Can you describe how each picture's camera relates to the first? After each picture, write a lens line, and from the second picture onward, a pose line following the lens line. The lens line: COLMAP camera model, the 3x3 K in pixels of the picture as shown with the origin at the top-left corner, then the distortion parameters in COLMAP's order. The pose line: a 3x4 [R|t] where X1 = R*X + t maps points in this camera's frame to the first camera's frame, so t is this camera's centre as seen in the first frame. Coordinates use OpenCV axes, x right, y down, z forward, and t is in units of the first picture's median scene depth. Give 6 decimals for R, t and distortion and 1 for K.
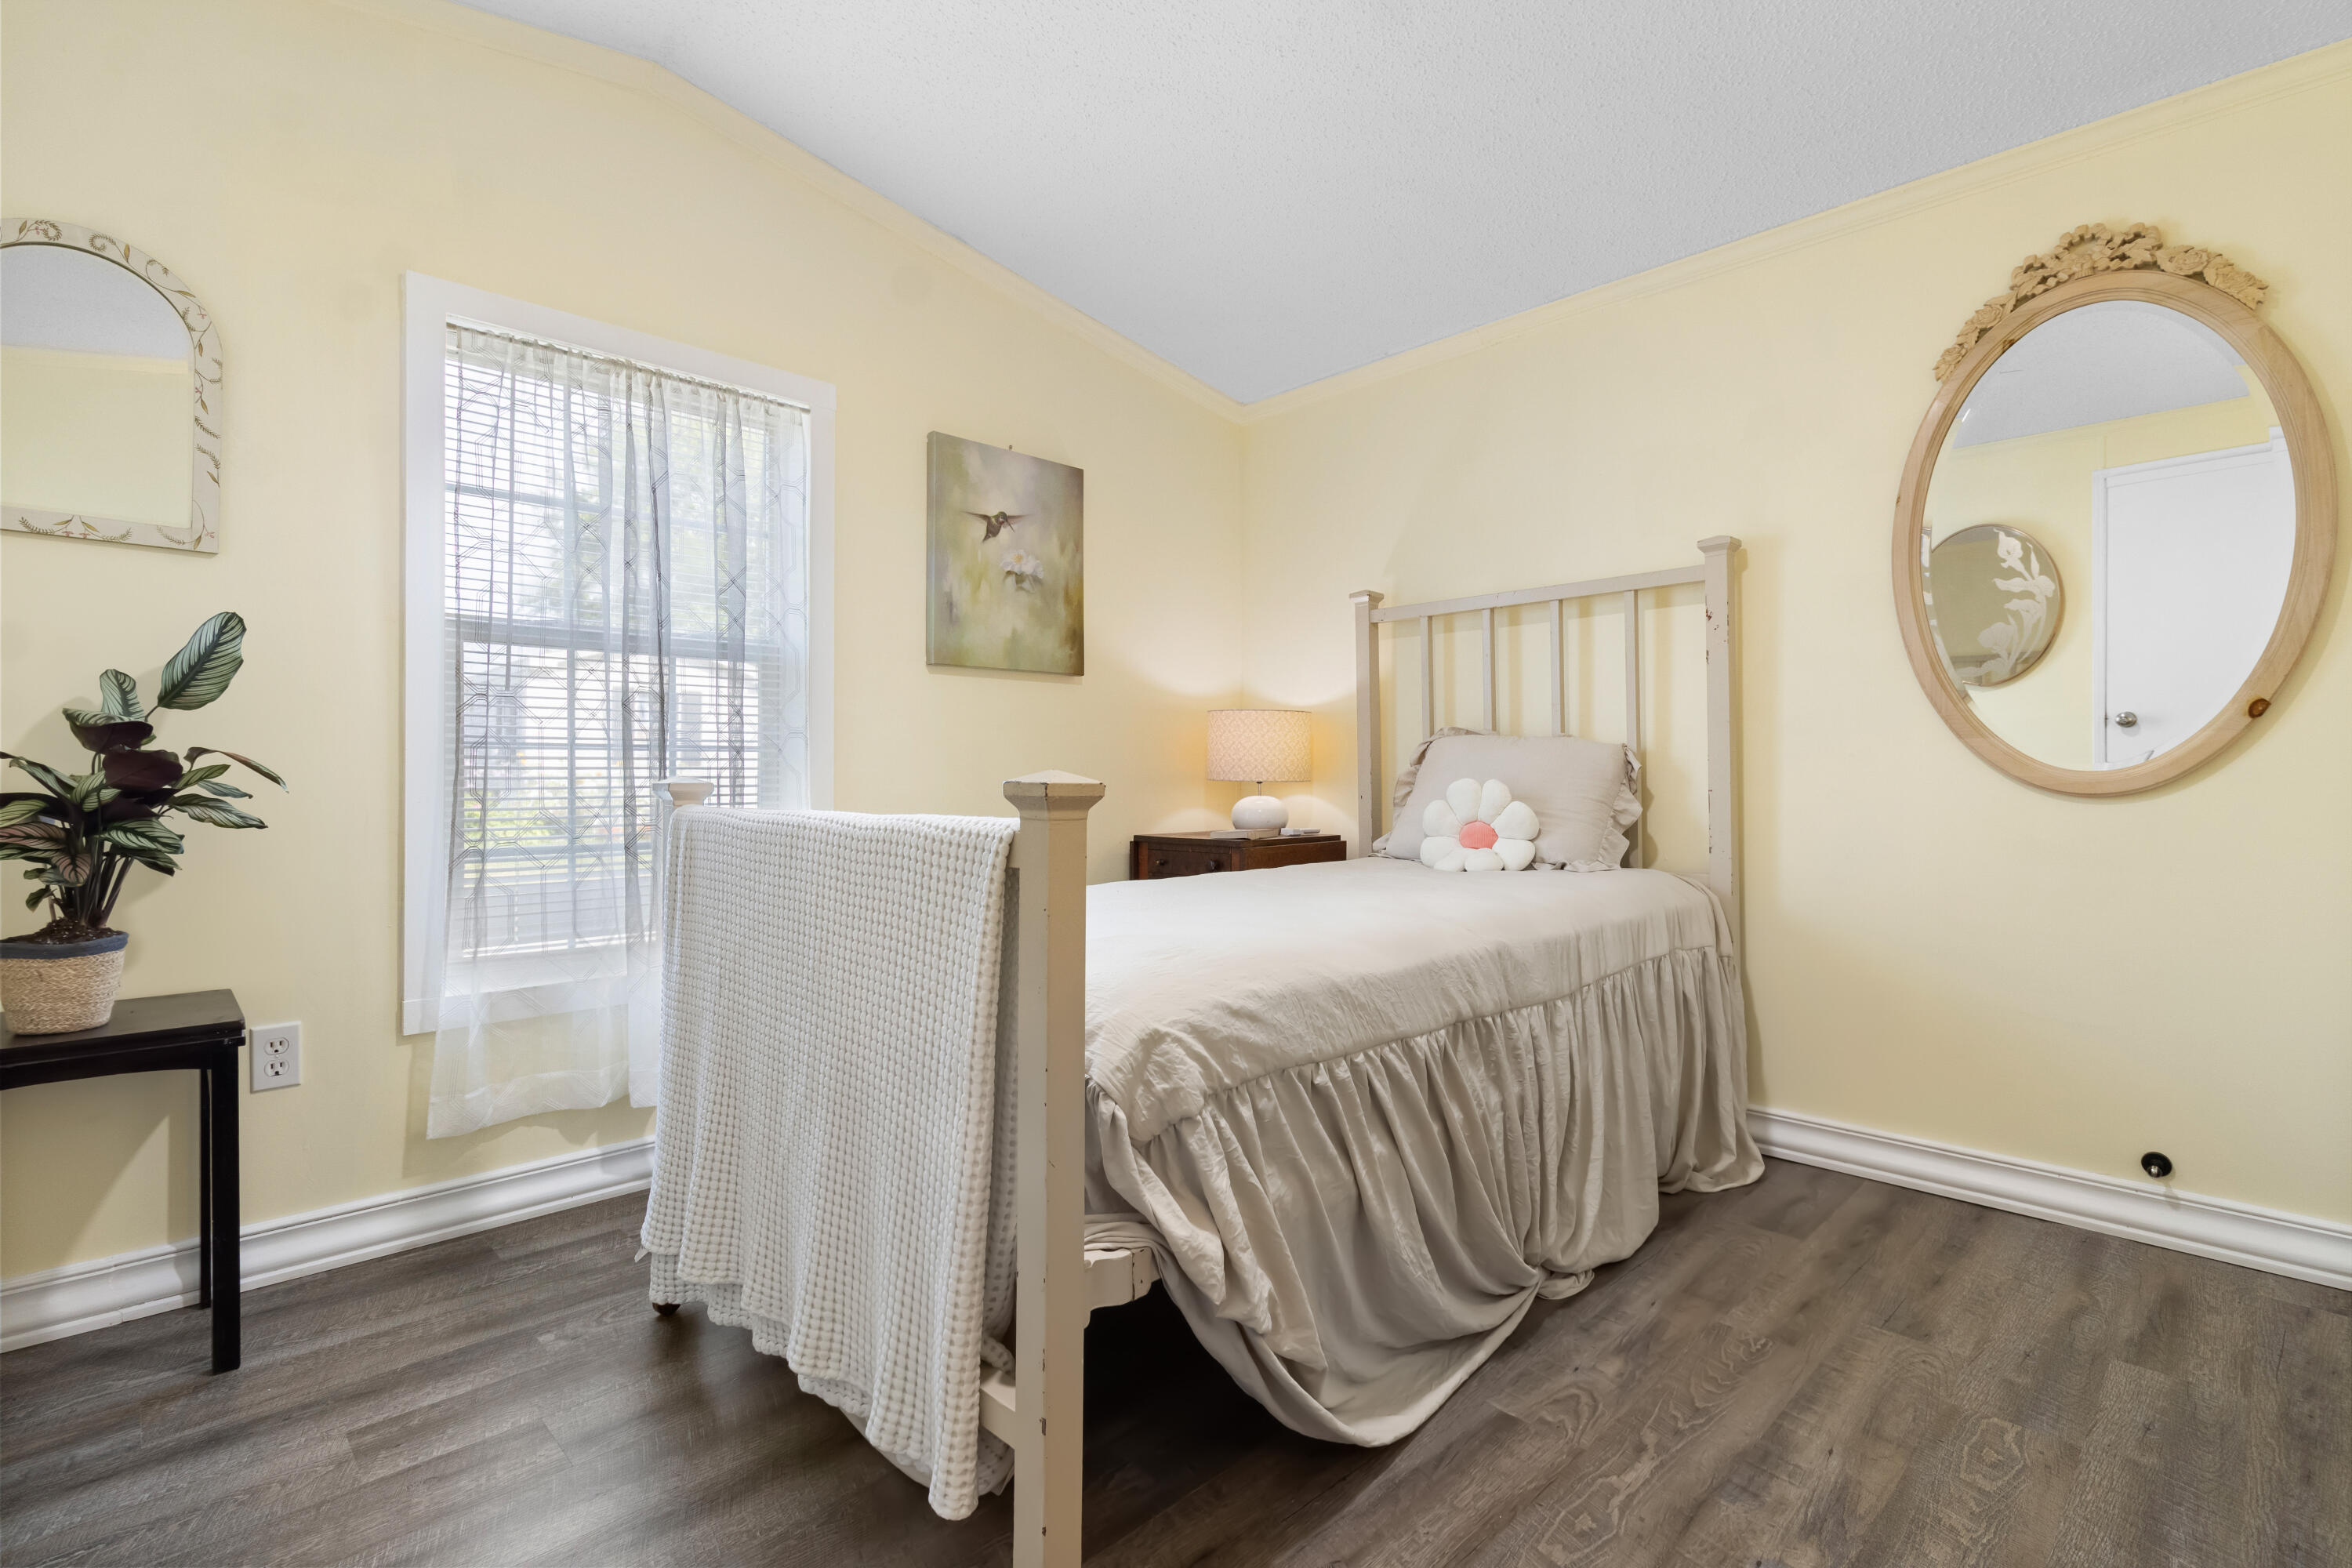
lens RADIAL K [[1103.5, 0, 1176.0], [0, 1103.5, 784.0], [0, 0, 1]] dist [-0.001408, -0.000288]
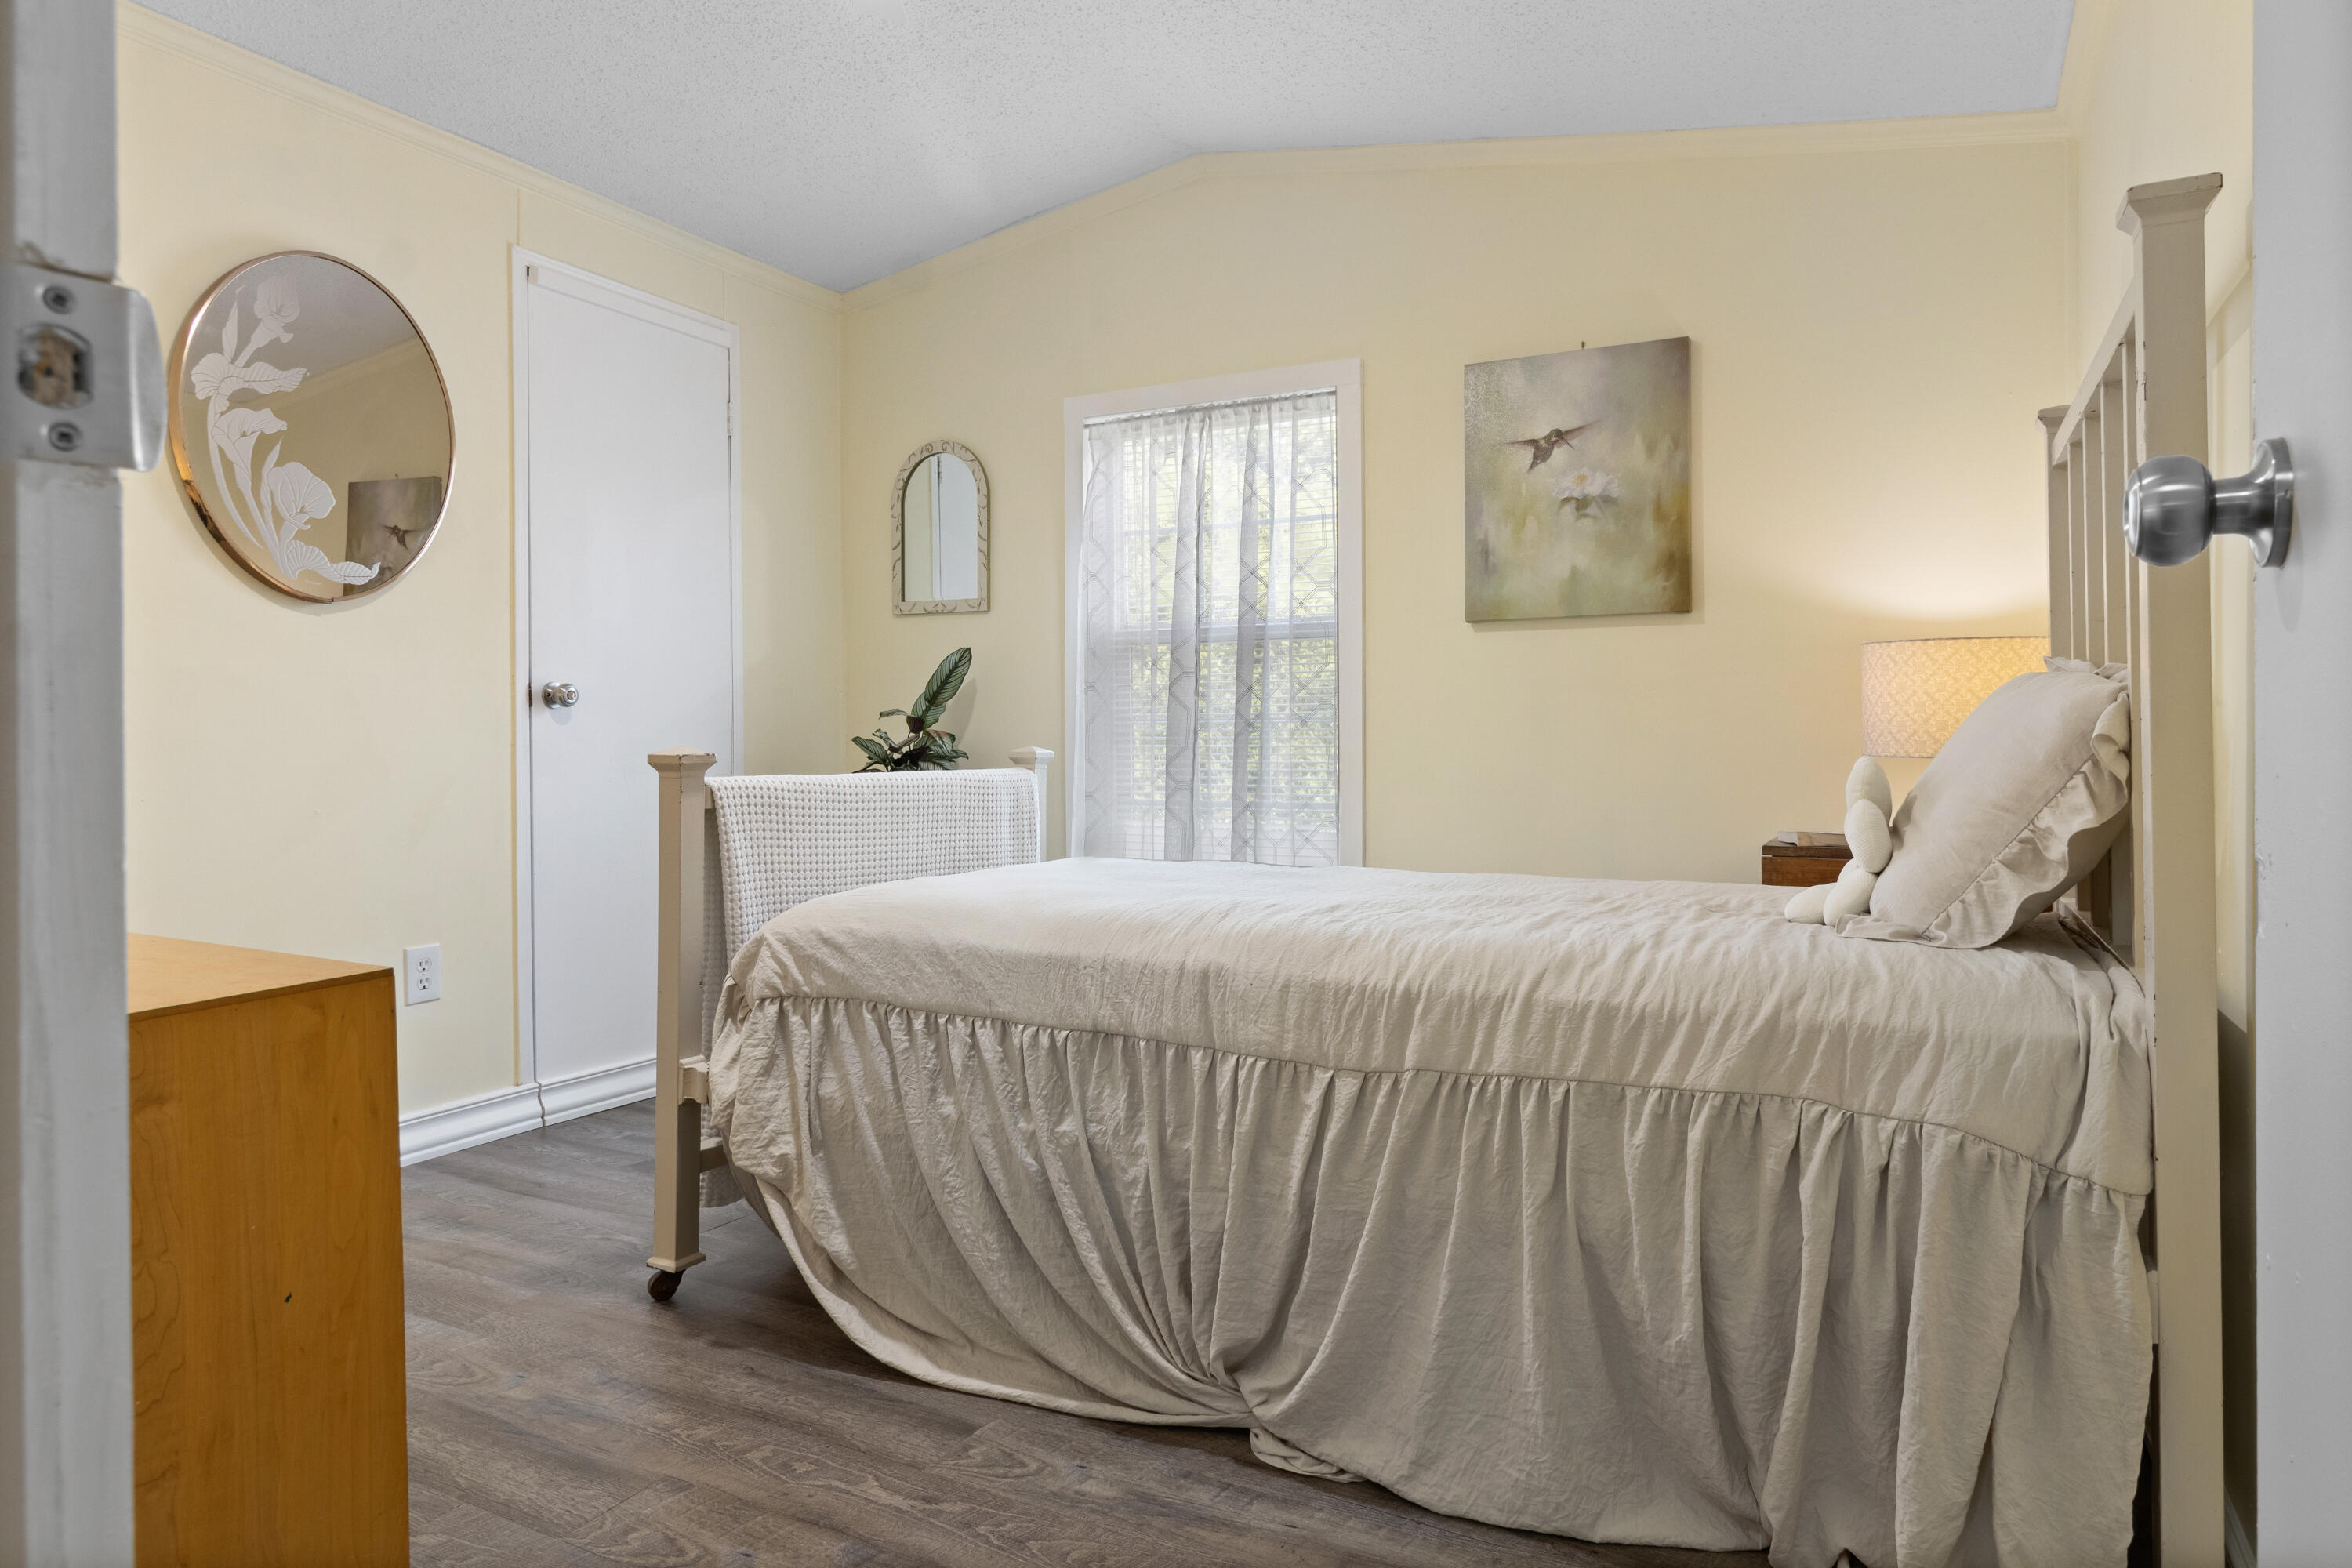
lens RADIAL K [[1395.4, 0, 1176.0], [0, 1395.4, 740.1], [0, 0, 1]] dist [0.001007, -0.000697]
pose [[0.288438, 0.003579, -0.957492, 0.800071], [-0.005483, 0.999983, 0.002086, -0.012477], [0.957483, 0.004648, 0.288453, 0.437154]]
